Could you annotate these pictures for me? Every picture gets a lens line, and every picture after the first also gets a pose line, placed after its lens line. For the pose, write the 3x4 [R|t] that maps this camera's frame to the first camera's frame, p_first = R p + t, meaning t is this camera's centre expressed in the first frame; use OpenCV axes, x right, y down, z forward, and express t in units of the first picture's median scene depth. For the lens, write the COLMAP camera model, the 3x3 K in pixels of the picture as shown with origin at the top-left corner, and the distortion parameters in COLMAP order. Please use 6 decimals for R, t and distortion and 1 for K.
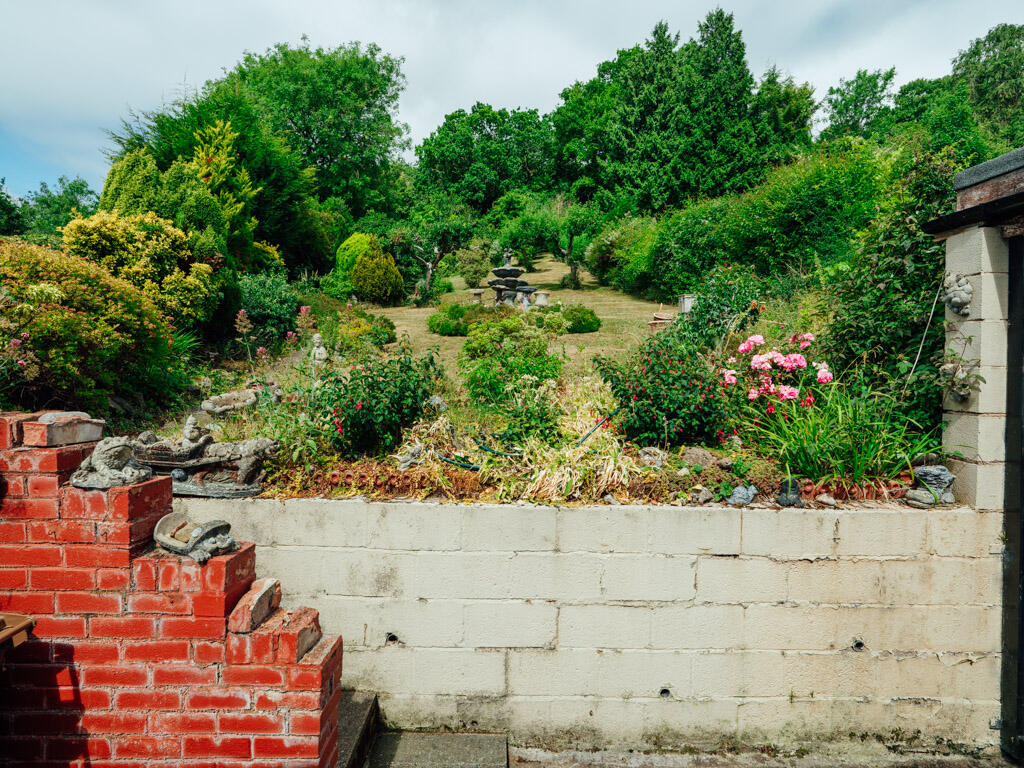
lens RADIAL K [[553.3, 0, 508.6], [0, 553.3, 383.6], [0, 0, 1]] dist [0.009535, -0.005551]
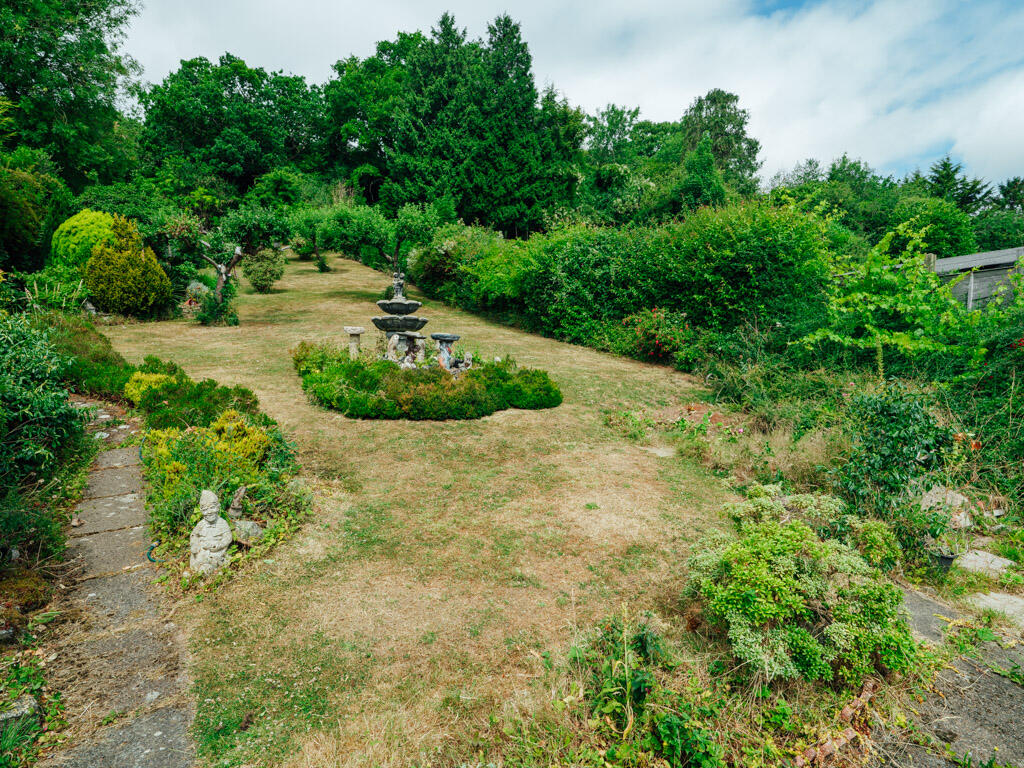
lens RADIAL K [[553.3, 0, 514.8], [0, 553.3, 385.9], [0, 0, 1]] dist [0.009535, -0.005551]
pose [[0.900476, -0.029228, 0.433921, -0.057281], [0.019925, 0.999464, 0.025975, -0.034527], [-0.434448, -0.014744, 0.900576, 0.084866]]
